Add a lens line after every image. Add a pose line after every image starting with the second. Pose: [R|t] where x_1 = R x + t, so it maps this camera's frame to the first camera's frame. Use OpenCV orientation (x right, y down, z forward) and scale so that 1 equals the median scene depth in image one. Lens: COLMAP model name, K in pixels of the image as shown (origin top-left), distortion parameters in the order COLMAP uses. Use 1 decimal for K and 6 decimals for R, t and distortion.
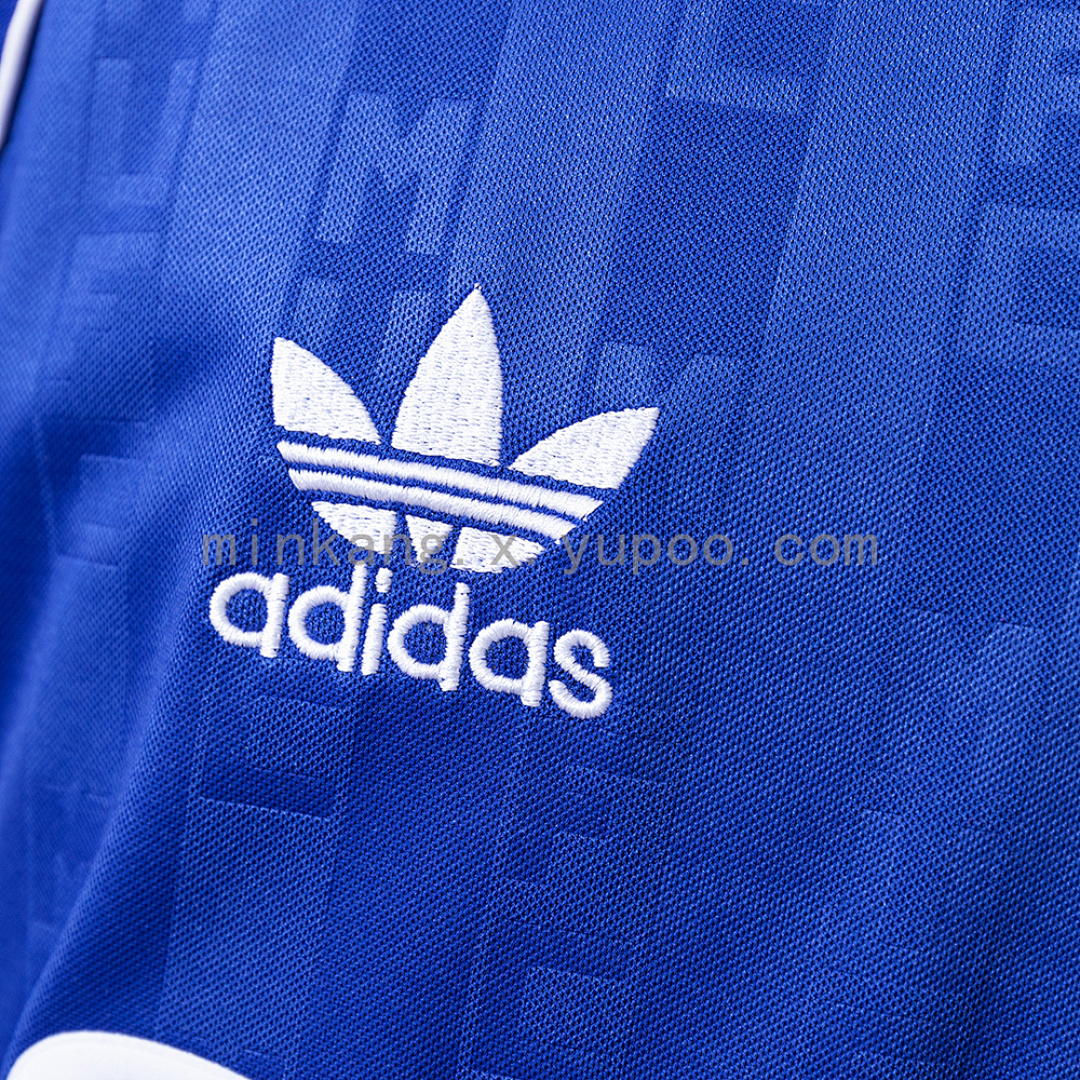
lens RADIAL K [[3302.4, 0, 540.0], [0, 3302.4, 540.0], [0, 0, 1]] dist [0.047955, -1.694395]
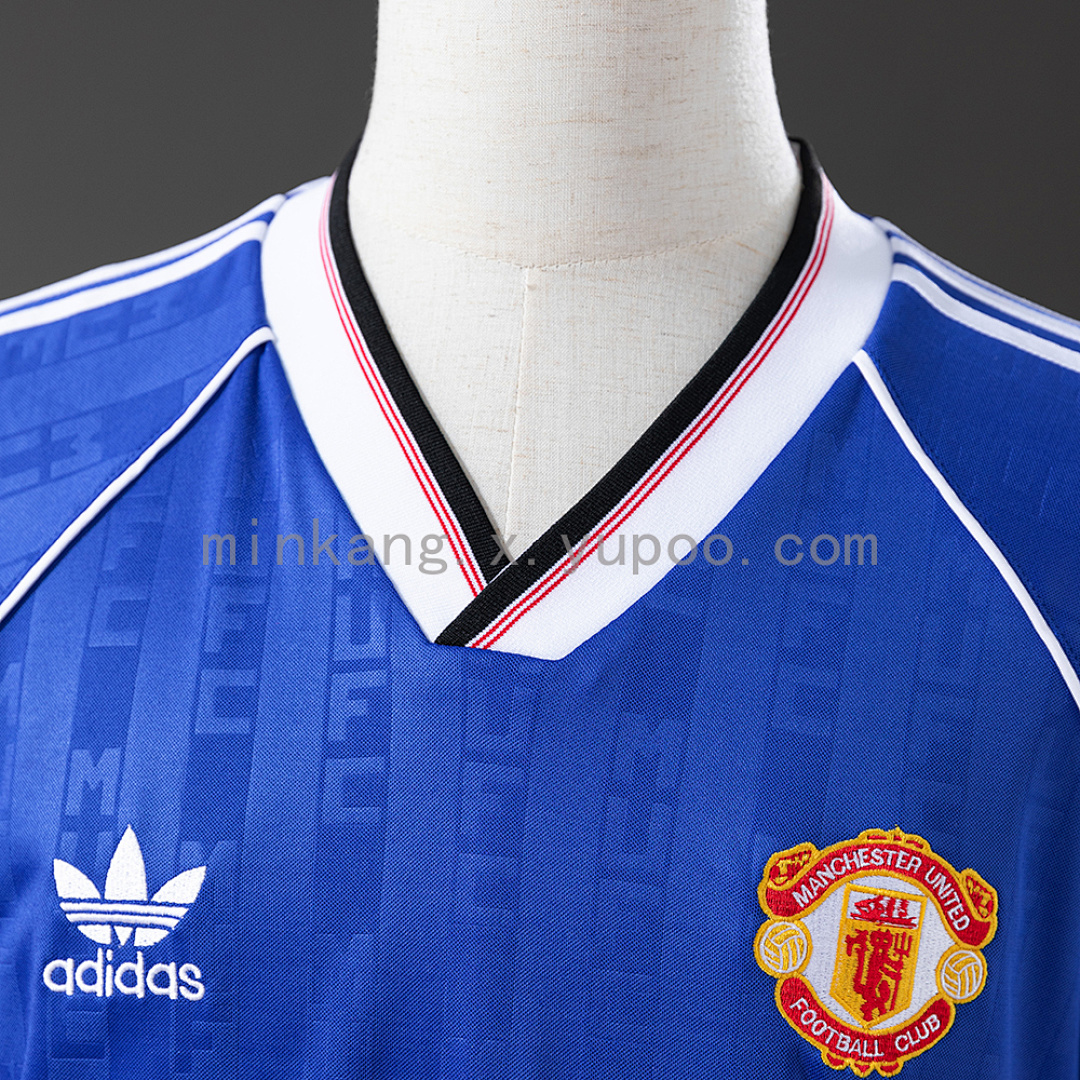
lens RADIAL K [[3302.4, 0, 540.0], [0, 3302.4, 540.0], [0, 0, 1]] dist [0.047955, -1.694395]
pose [[0.978916, -0.167438, -0.116995, 0.581943], [0.155919, 0.982534, -0.101565, 0.008302], [0.131958, 0.081182, 0.987925, -1.322535]]
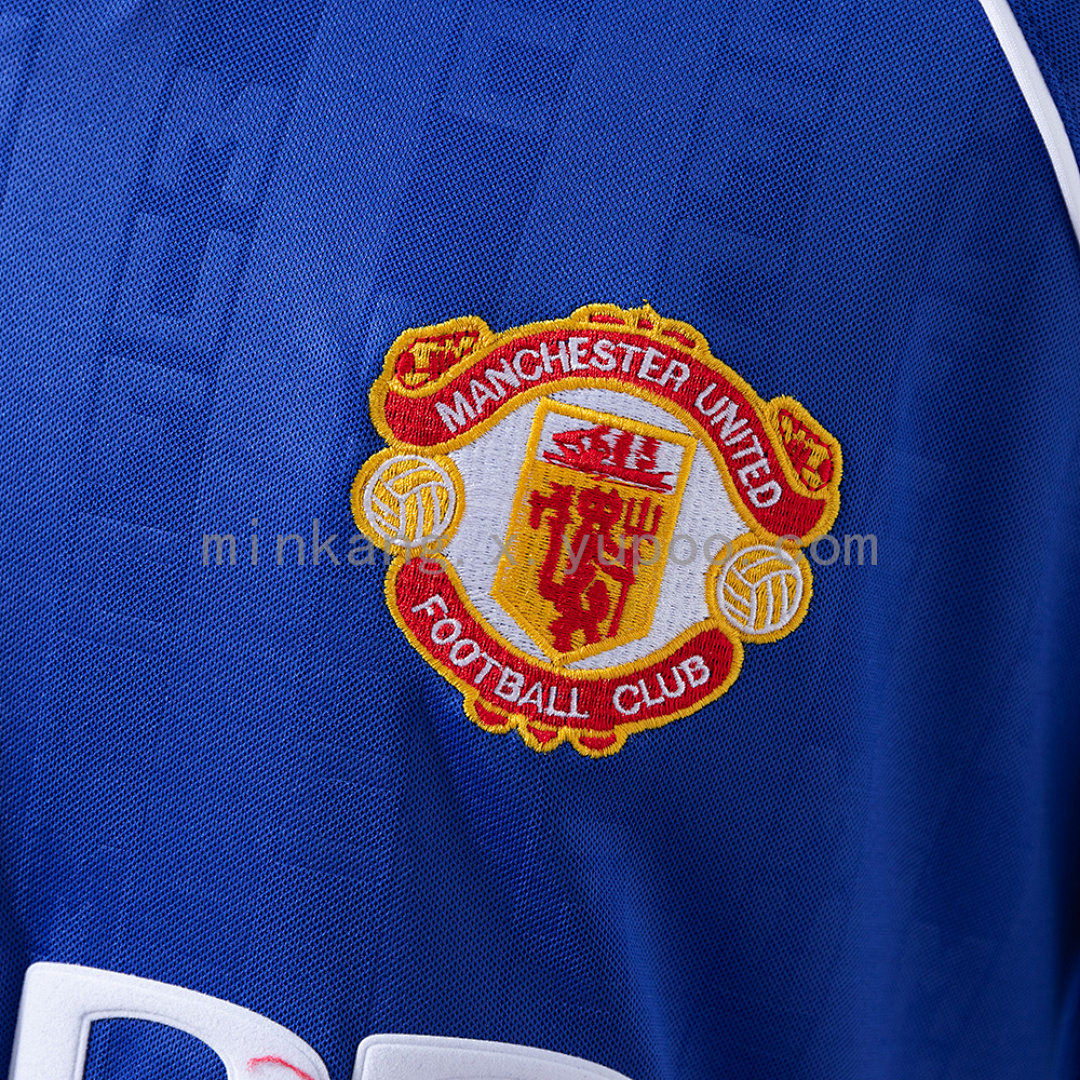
lens RADIAL K [[3302.4, 0, 540.0], [0, 3302.4, 540.0], [0, 0, 1]] dist [0.047955, -1.694395]
pose [[0.937421, -0.087564, -0.337007, 0.907388], [0.059192, 0.993850, -0.093584, 0.219086], [0.343129, 0.067779, 0.936840, -0.153098]]
